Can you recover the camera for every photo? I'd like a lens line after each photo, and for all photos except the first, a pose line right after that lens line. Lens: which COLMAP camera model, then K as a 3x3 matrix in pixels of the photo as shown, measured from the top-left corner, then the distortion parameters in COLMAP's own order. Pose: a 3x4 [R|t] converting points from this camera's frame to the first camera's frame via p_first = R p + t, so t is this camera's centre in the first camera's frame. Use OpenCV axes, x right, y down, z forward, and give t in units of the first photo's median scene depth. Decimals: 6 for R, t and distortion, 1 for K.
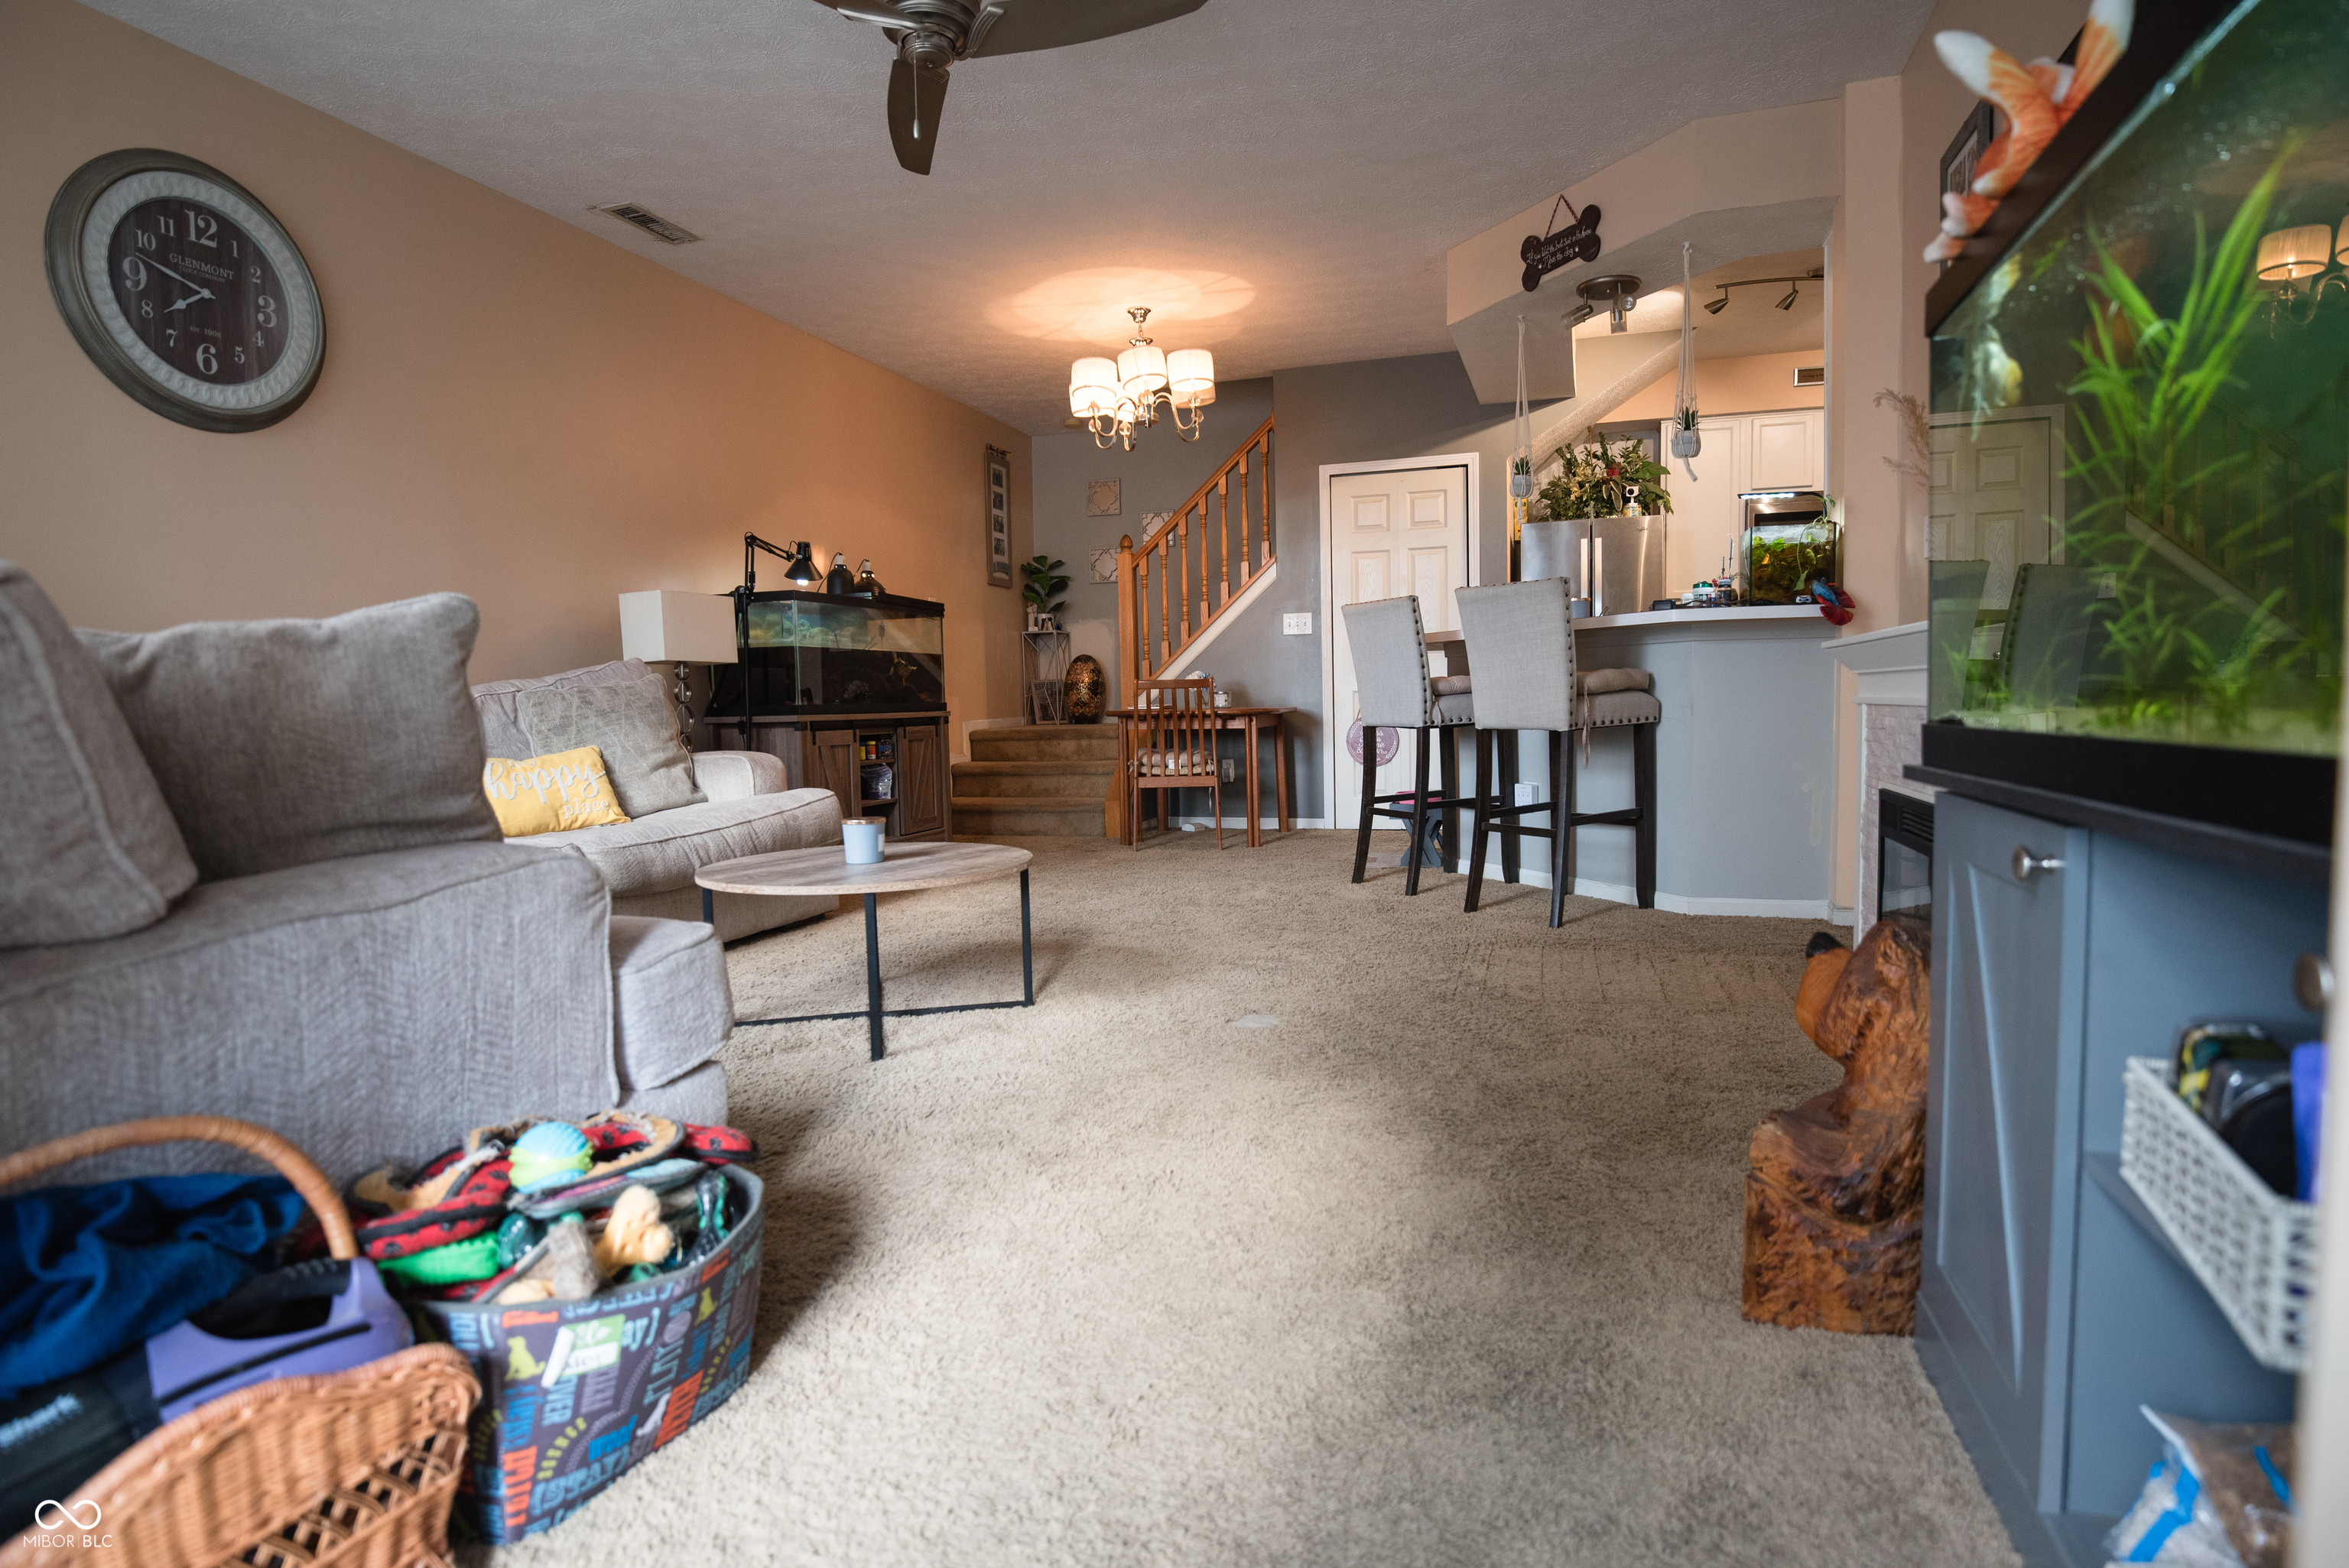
lens RADIAL K [[1218.3, 0, 1193.2], [0, 1218.3, 789.7], [0, 0, 1]] dist [-0.003043, -0.000096]
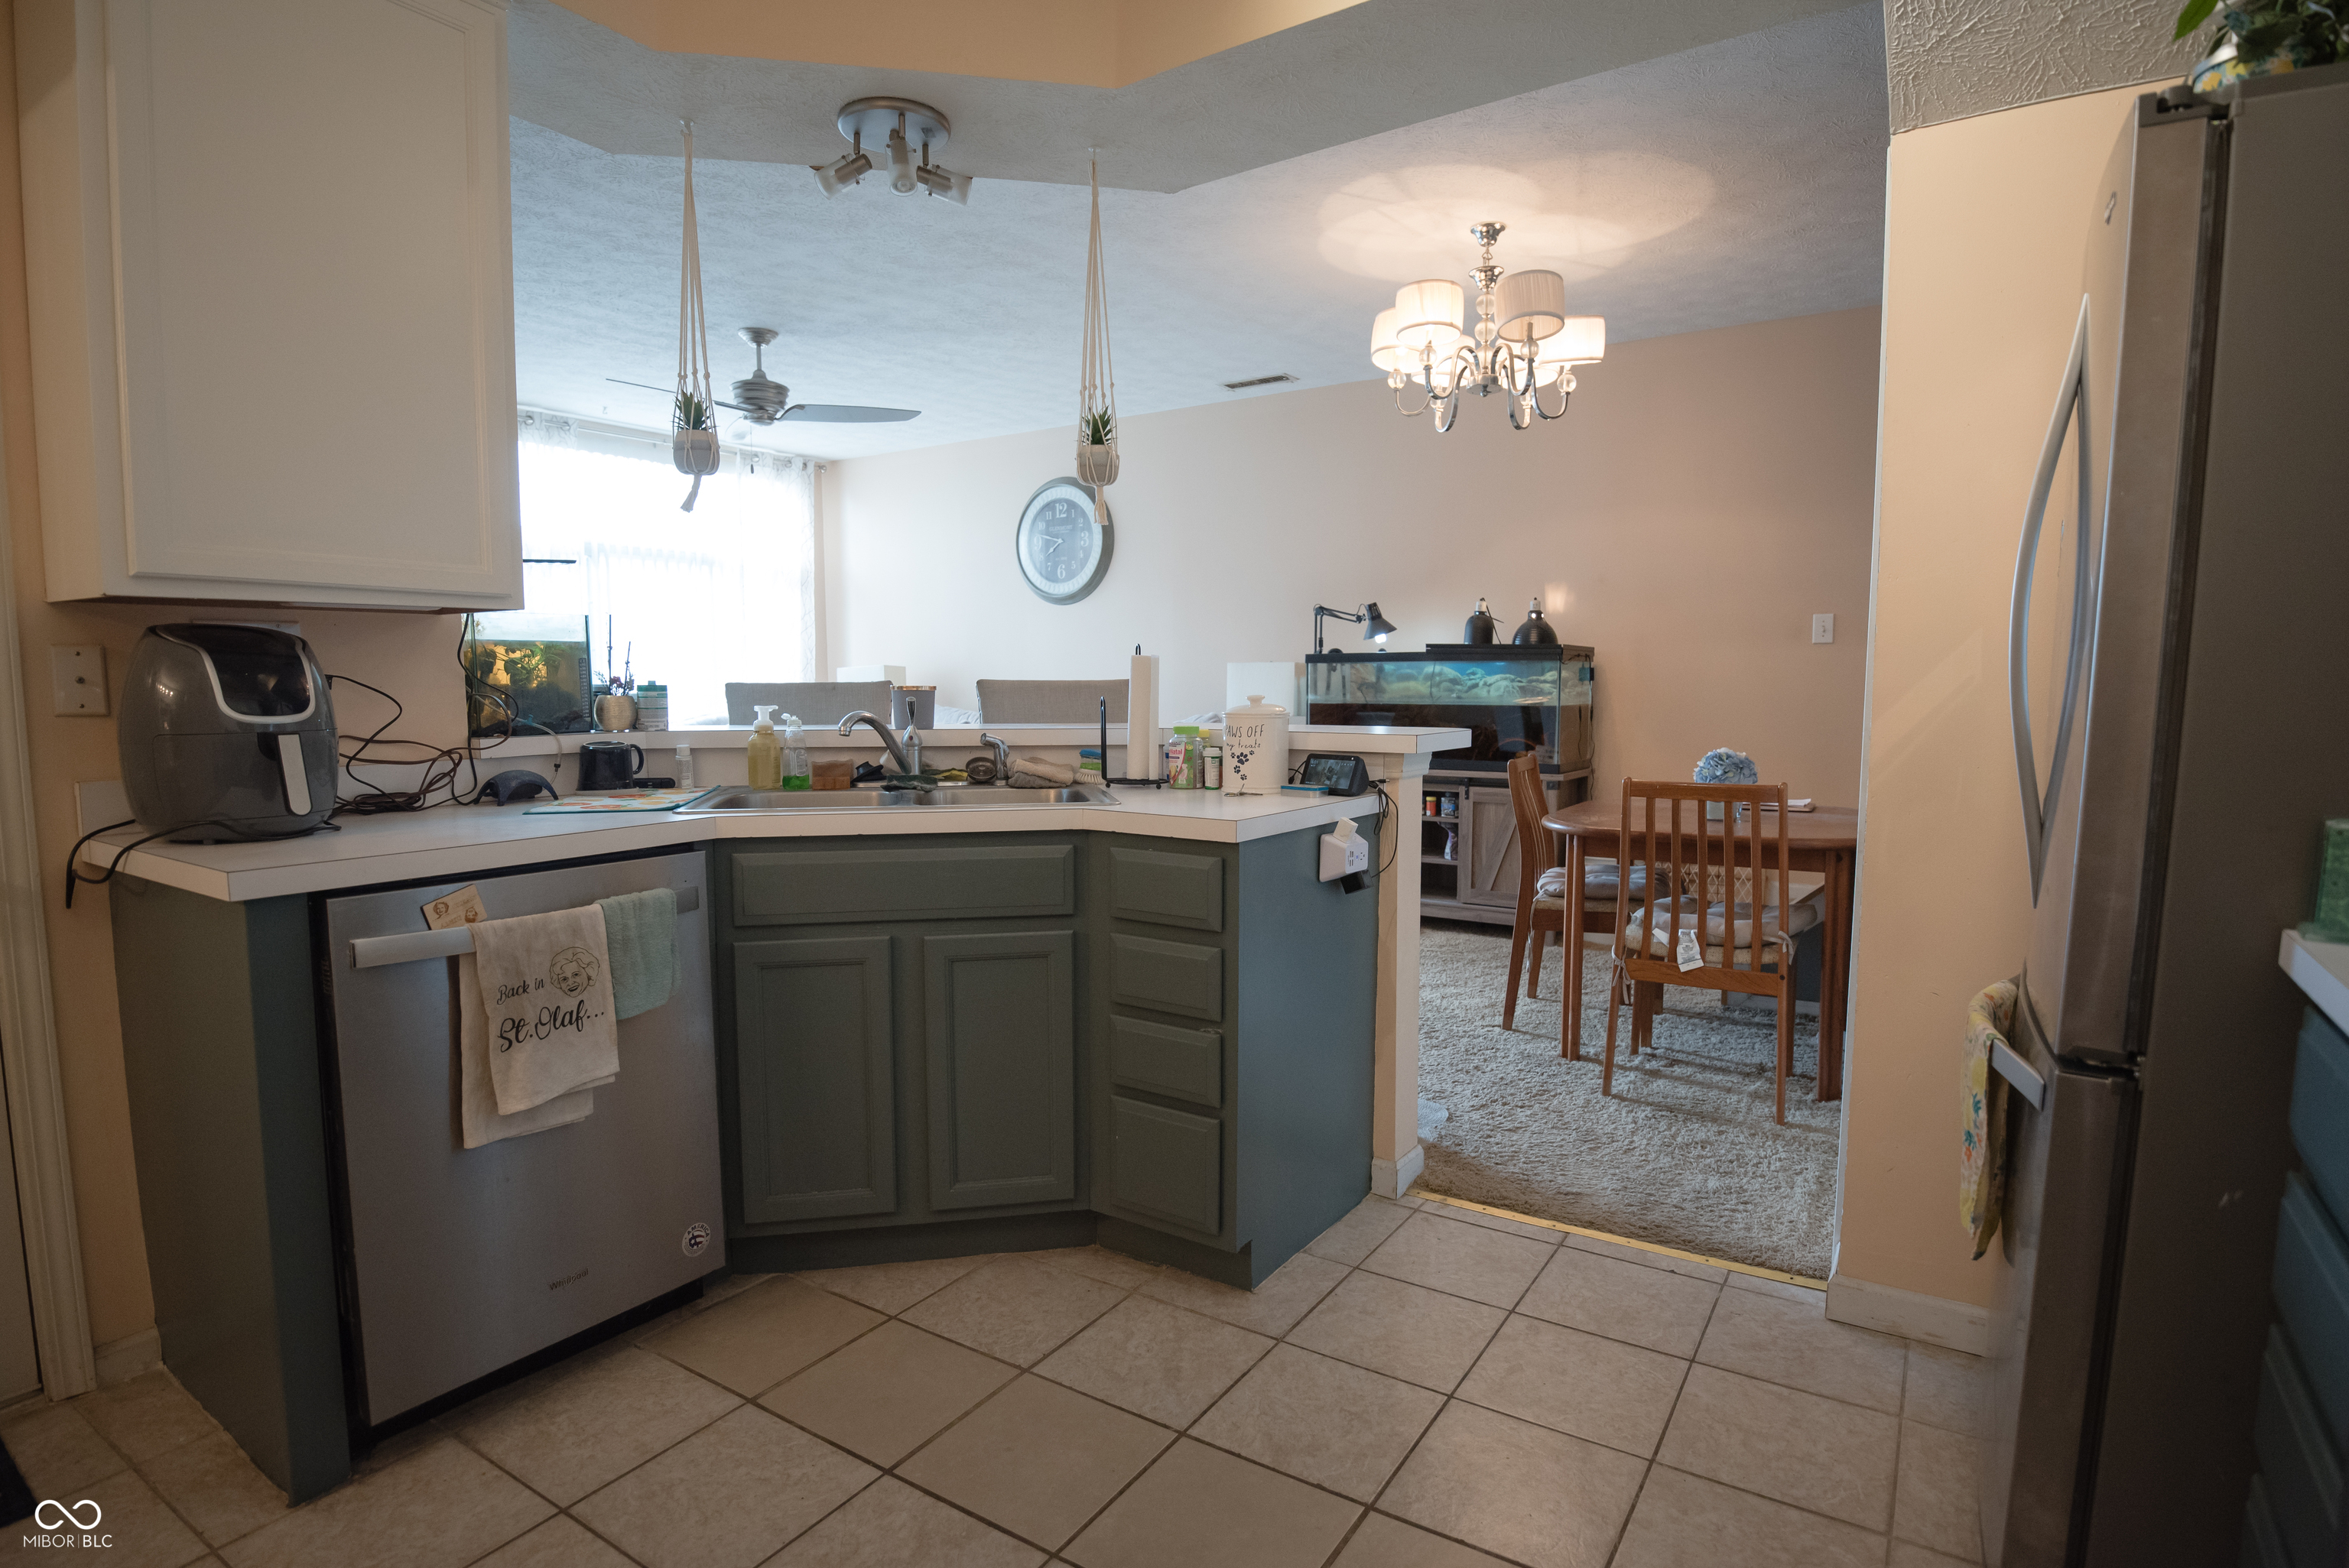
lens RADIAL K [[1218.3, 0, 1193.2], [0, 1218.3, 789.7], [0, 0, 1]] dist [-0.003043, -0.000096]
pose [[-0.261710, 0.107661, -0.959123, 0.573659], [-0.064097, 0.989626, 0.128575, -0.127775], [0.963016, 0.095126, -0.252094, 0.858361]]
